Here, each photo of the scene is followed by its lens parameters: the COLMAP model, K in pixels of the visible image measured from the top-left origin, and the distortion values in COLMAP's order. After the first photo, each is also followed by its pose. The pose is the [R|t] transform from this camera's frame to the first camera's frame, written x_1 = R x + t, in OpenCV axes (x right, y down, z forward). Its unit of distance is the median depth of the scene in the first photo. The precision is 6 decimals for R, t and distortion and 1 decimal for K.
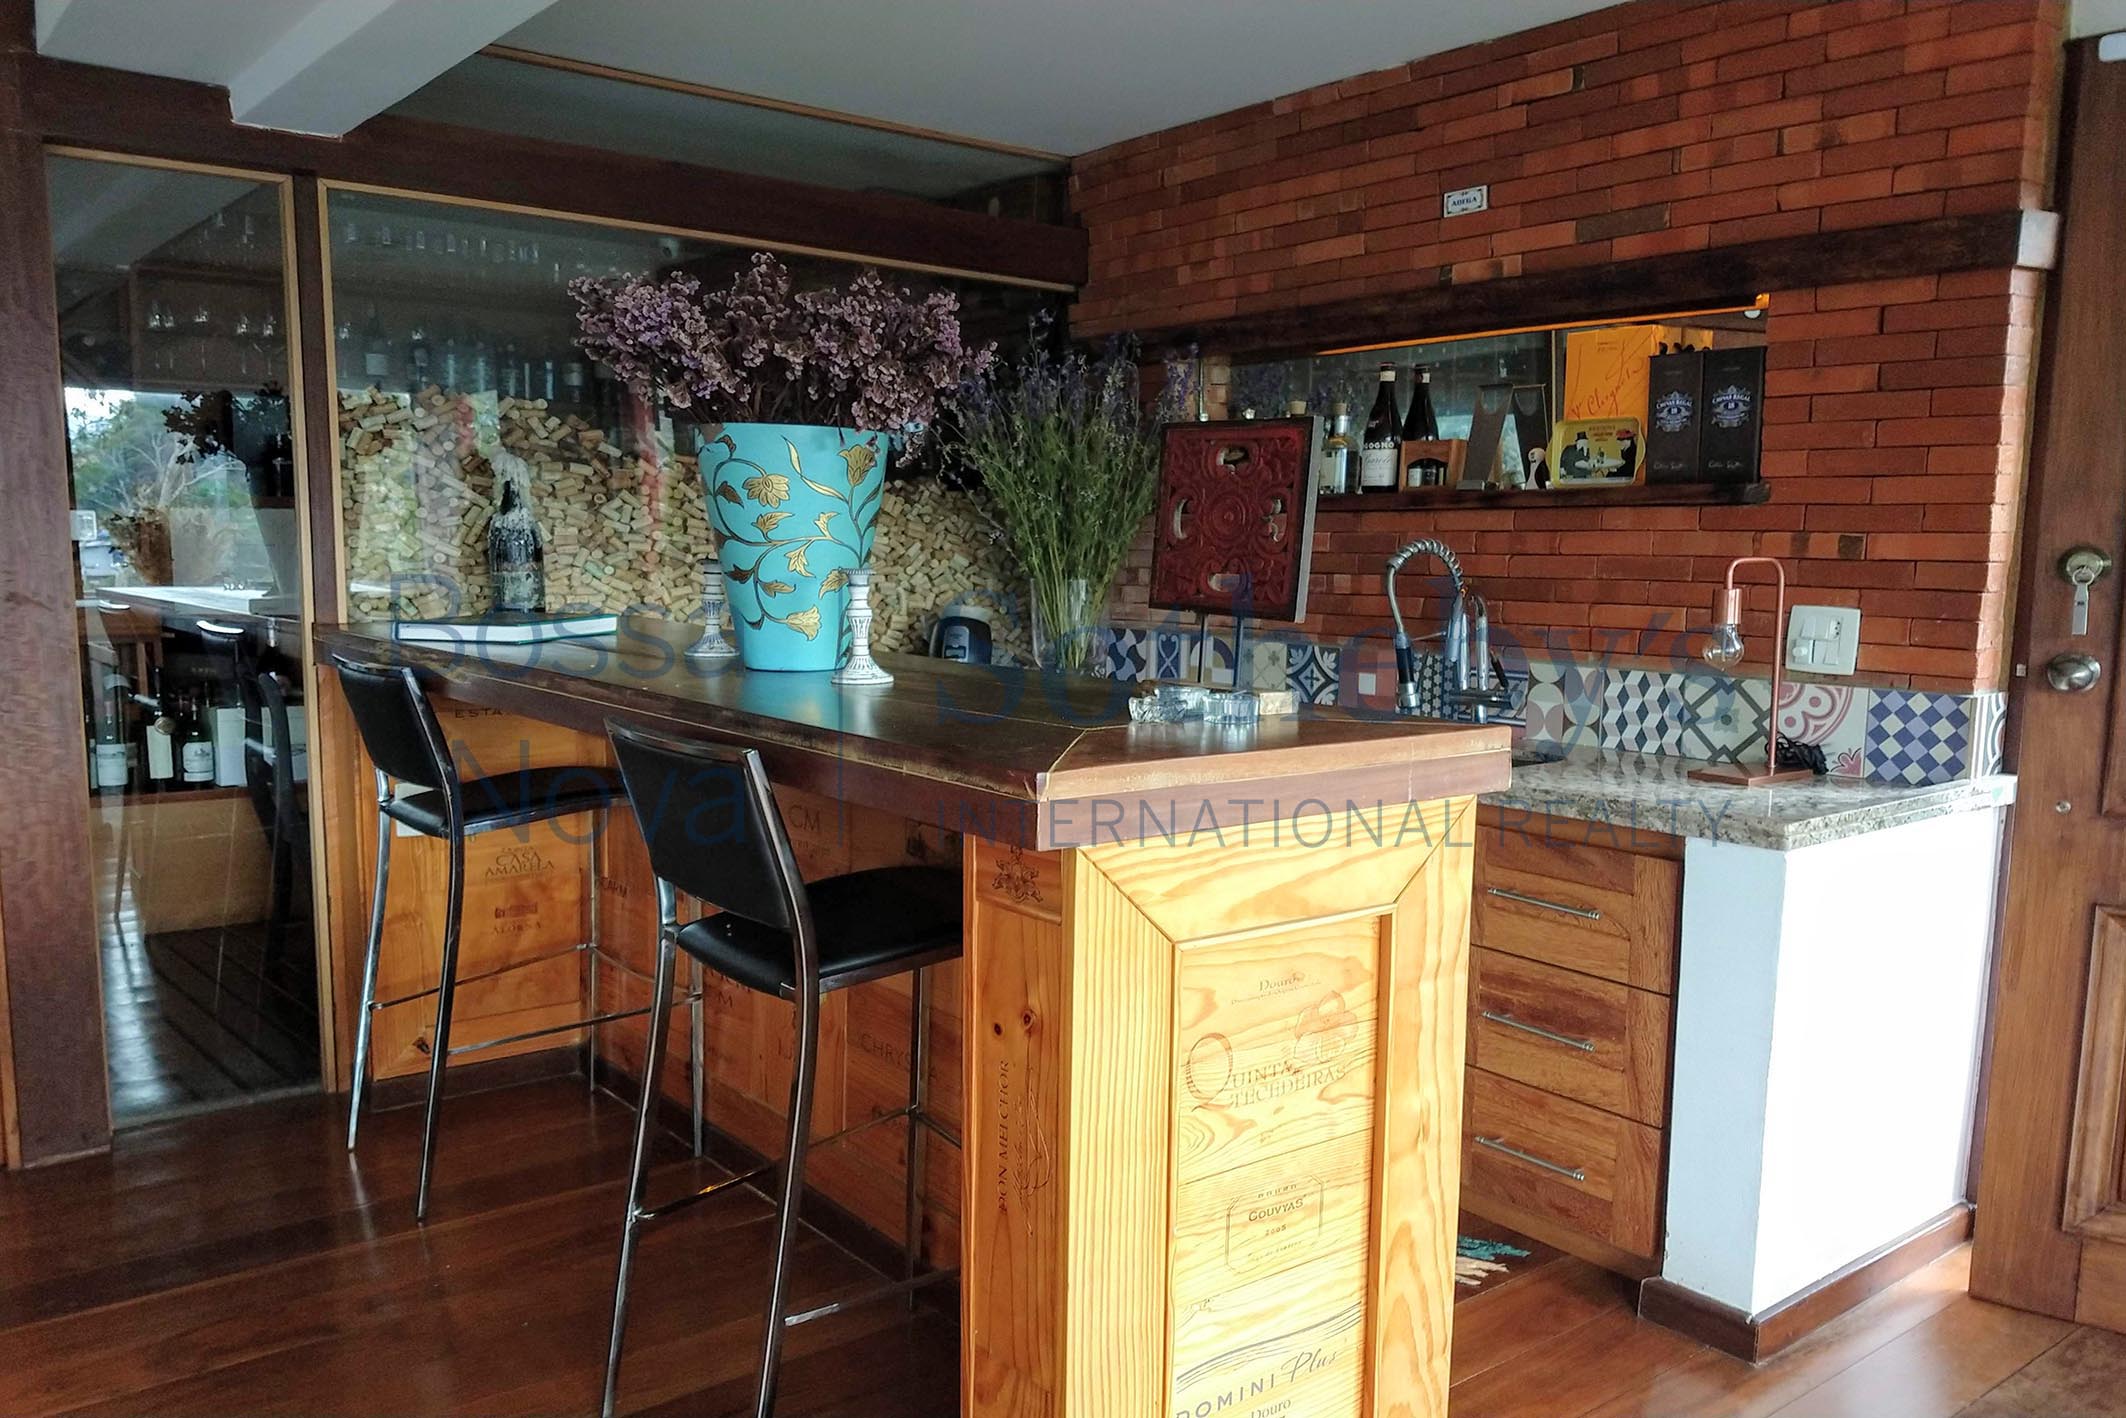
lens RADIAL K [[1715.1, 0, 1064.4], [0, 1715.1, 771.3], [0, 0, 1]] dist [0.052459, -0.089332]
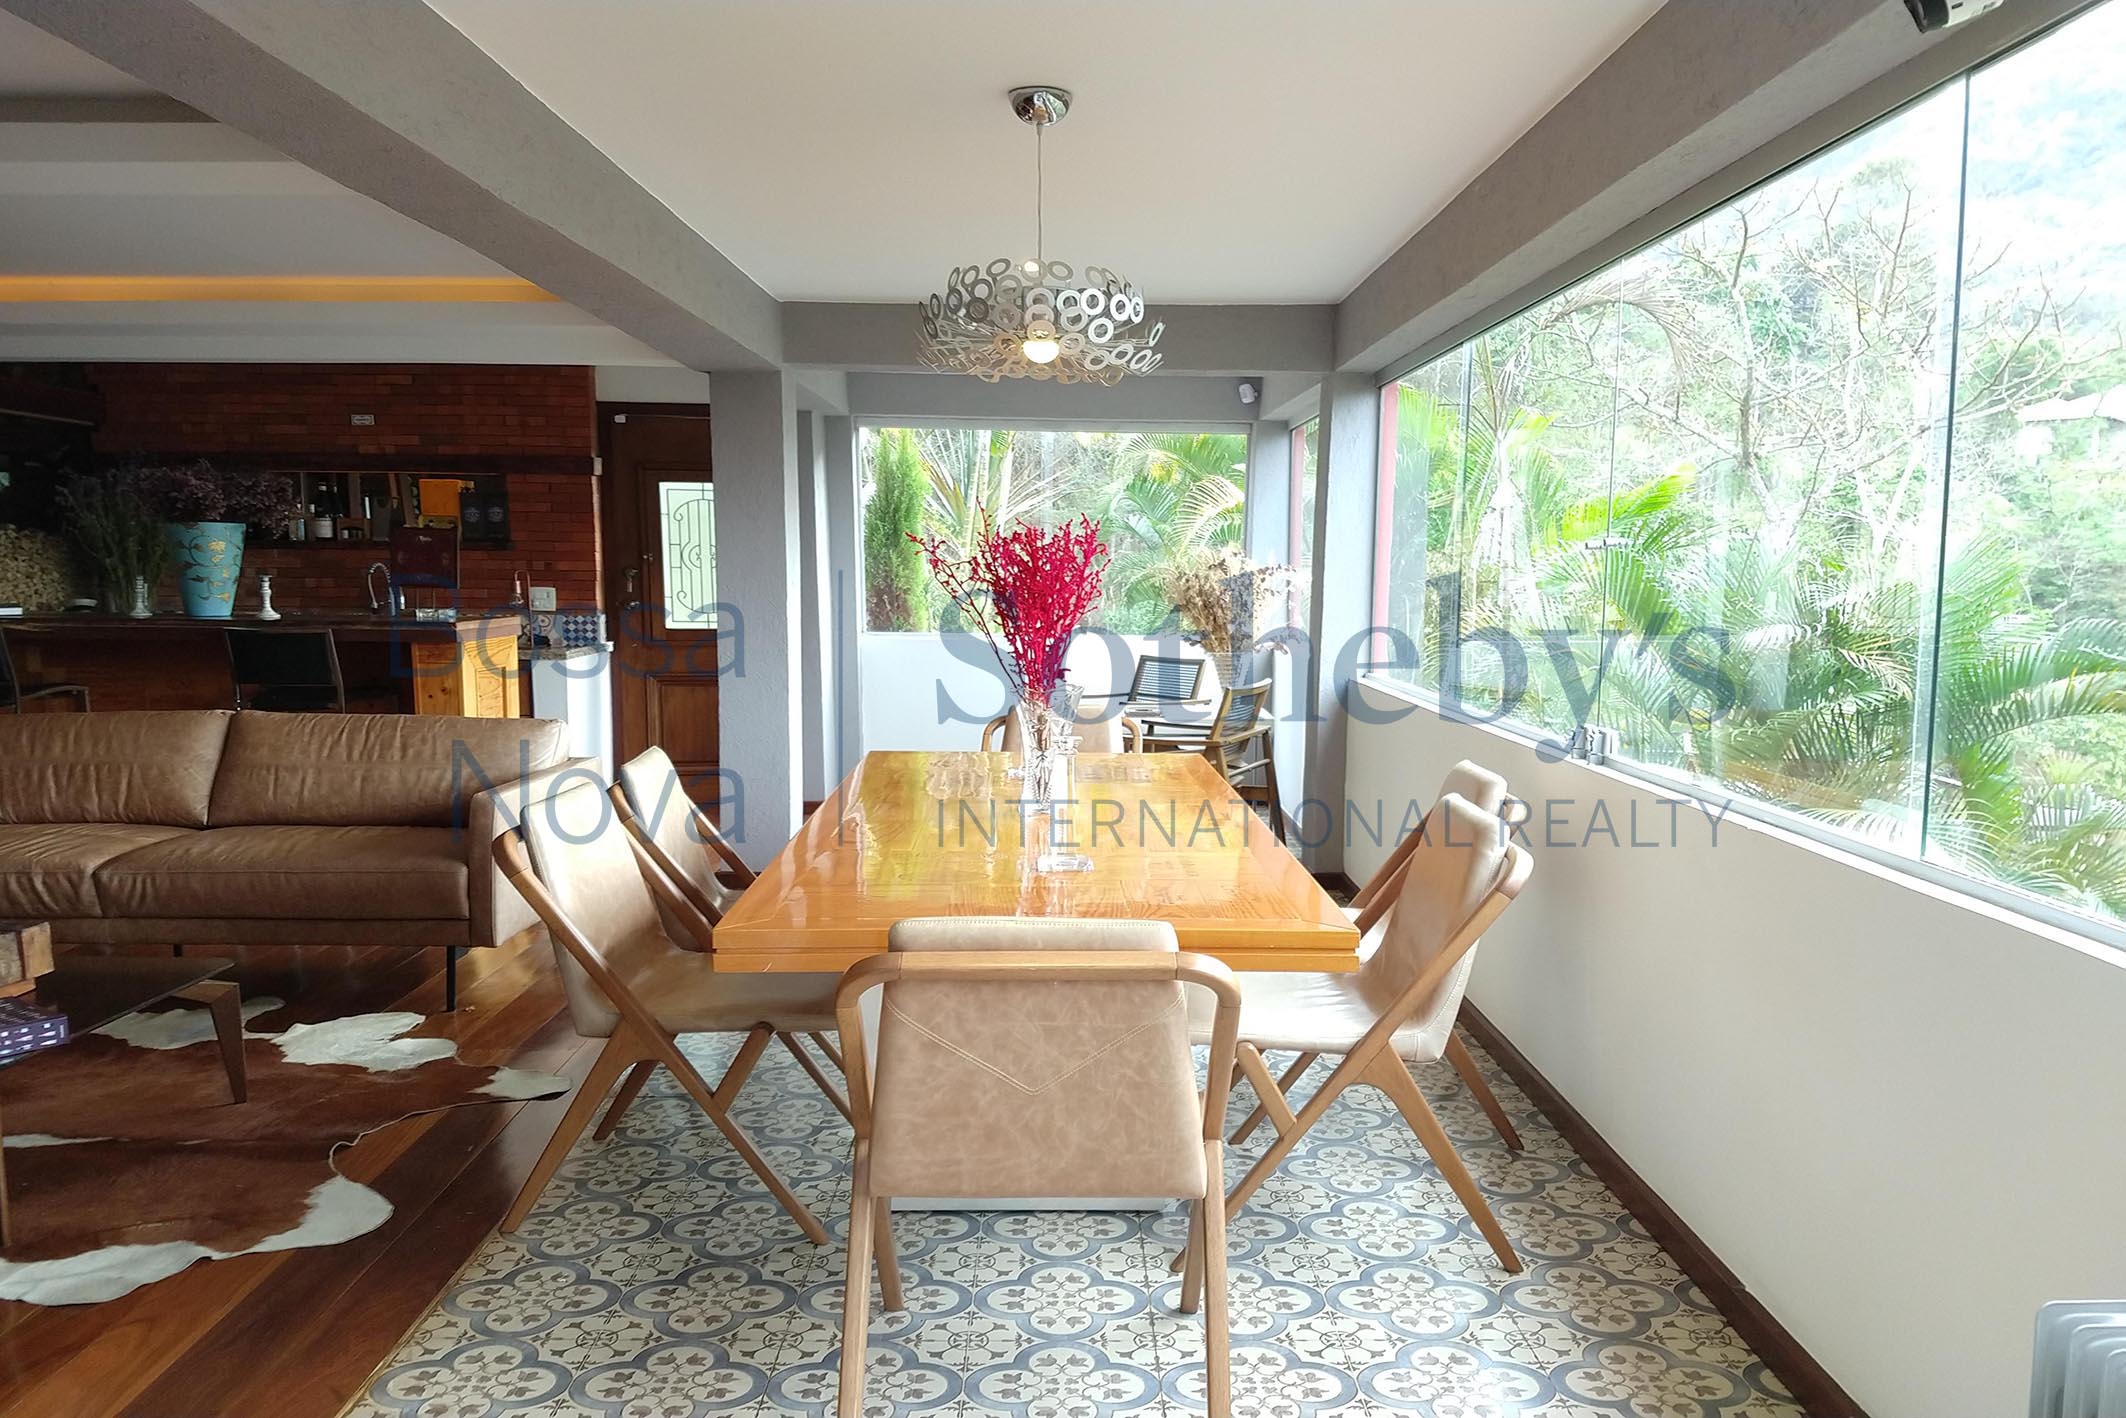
lens RADIAL K [[1641.0, 0, 1050.6], [0, 1641.0, 730.7], [0, 0, 1]] dist [0.192041, -0.336925]
pose [[0.641431, -0.083208, 0.762655, -1.107178], [0.105563, 0.994218, 0.019688, 0.169252], [-0.759884, 0.067880, 0.646505, -1.356878]]
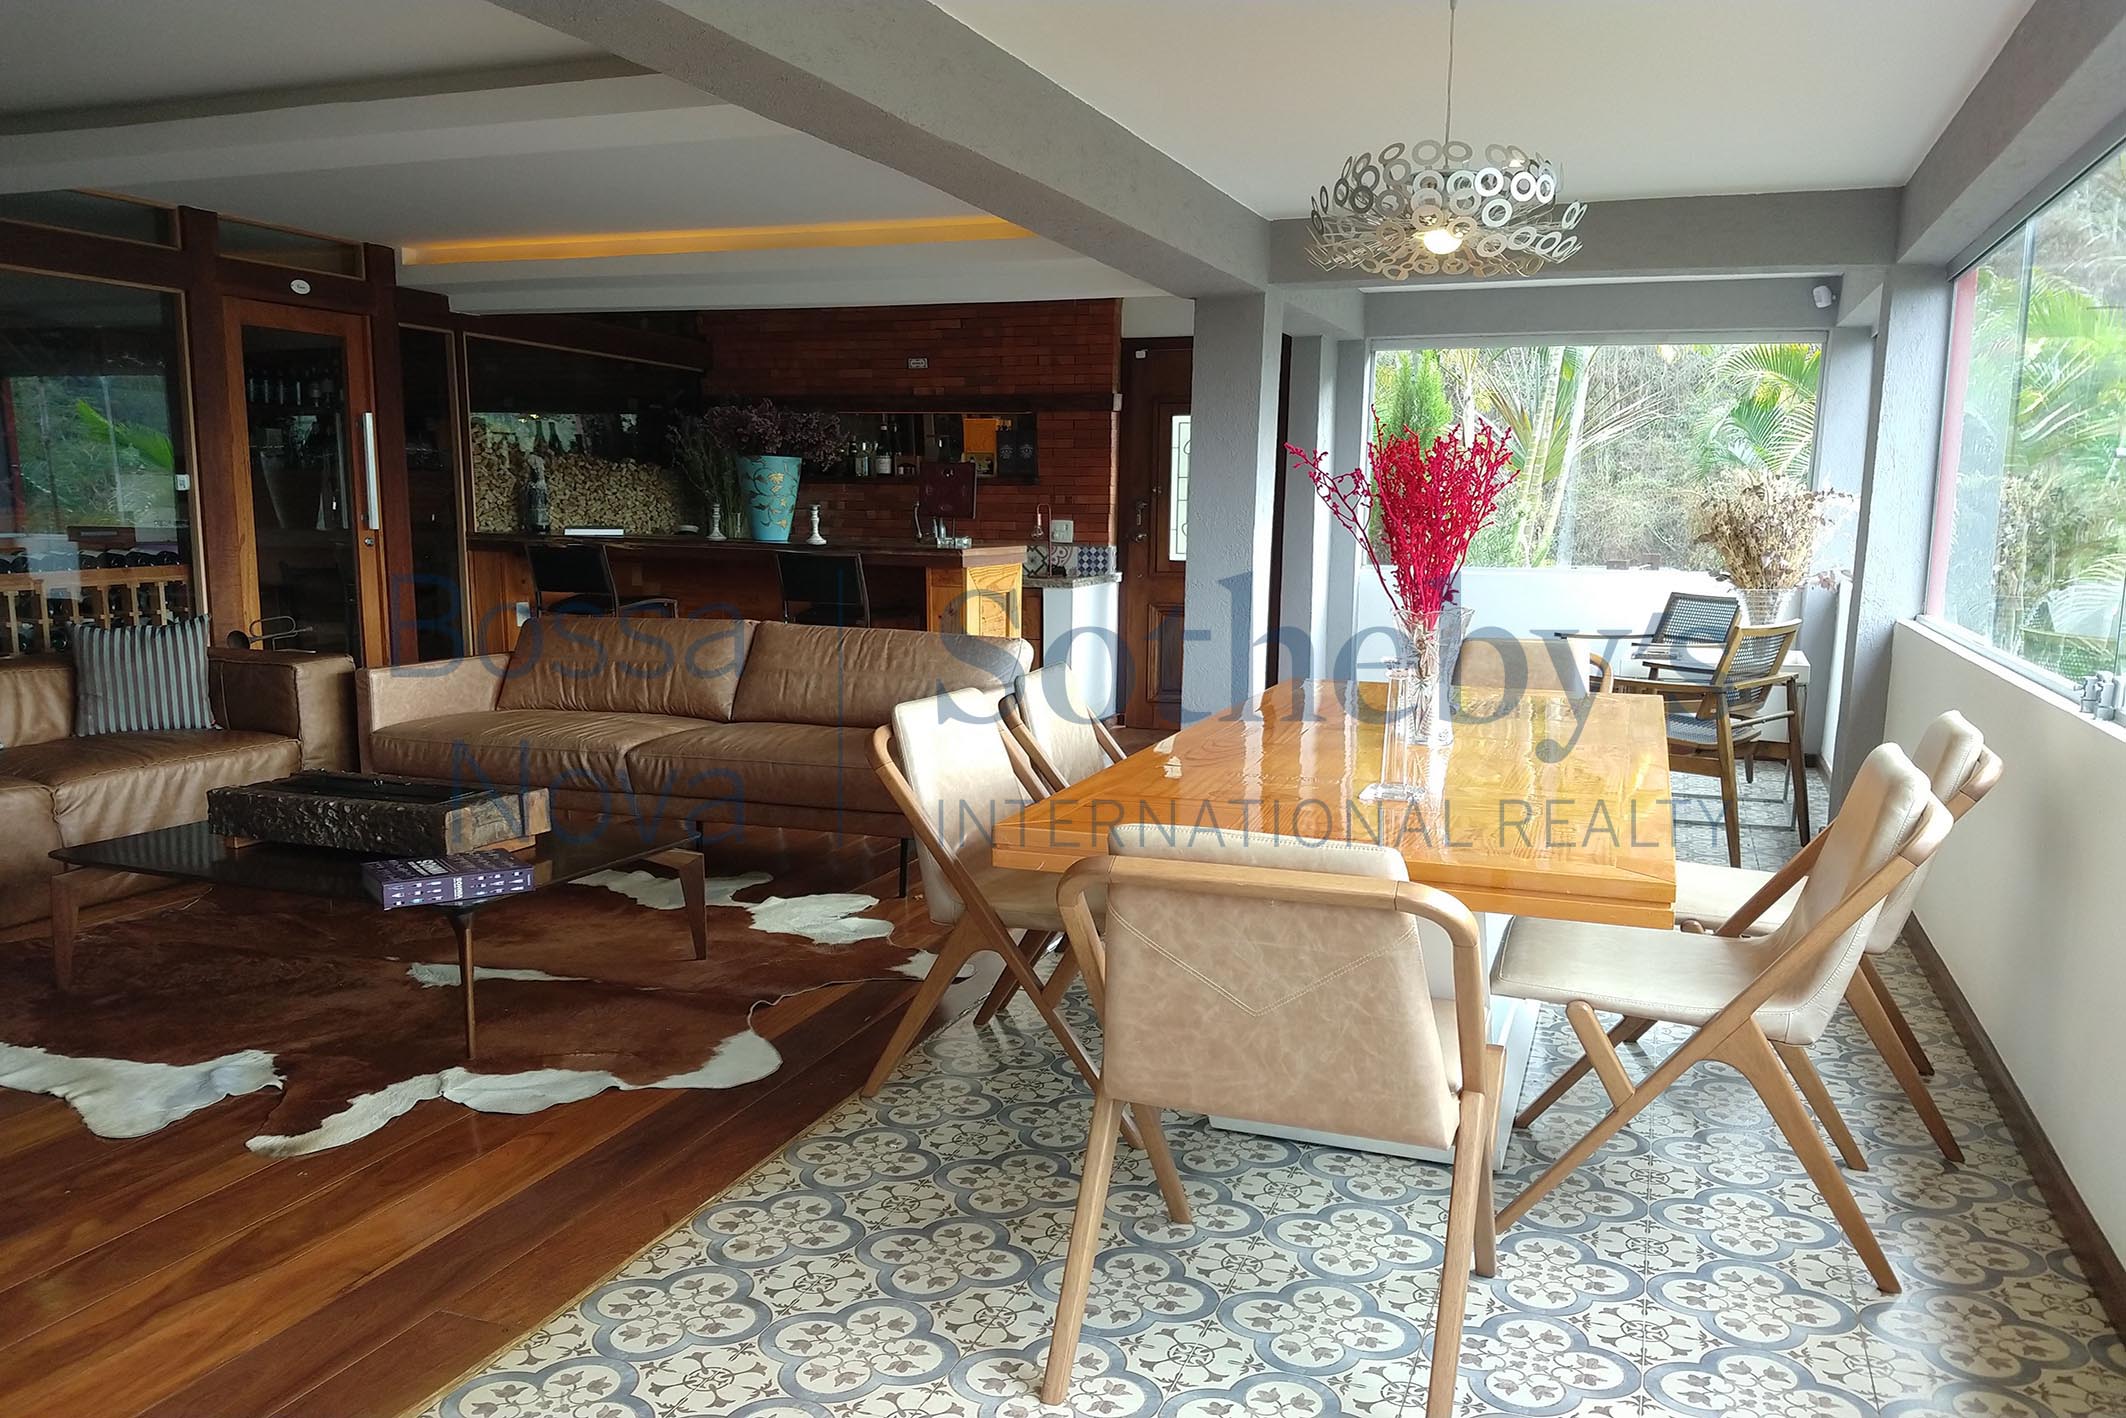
lens RADIAL K [[1622.6, 0, 1068.8], [0, 1622.6, 735.1], [0, 0, 1]] dist [0.287901, -0.550540]
pose [[0.862902, -0.070884, 0.500375, -0.980595], [0.066114, 0.997439, 0.027285, 0.198274], [-0.501028, 0.009538, 0.865379, -1.434085]]
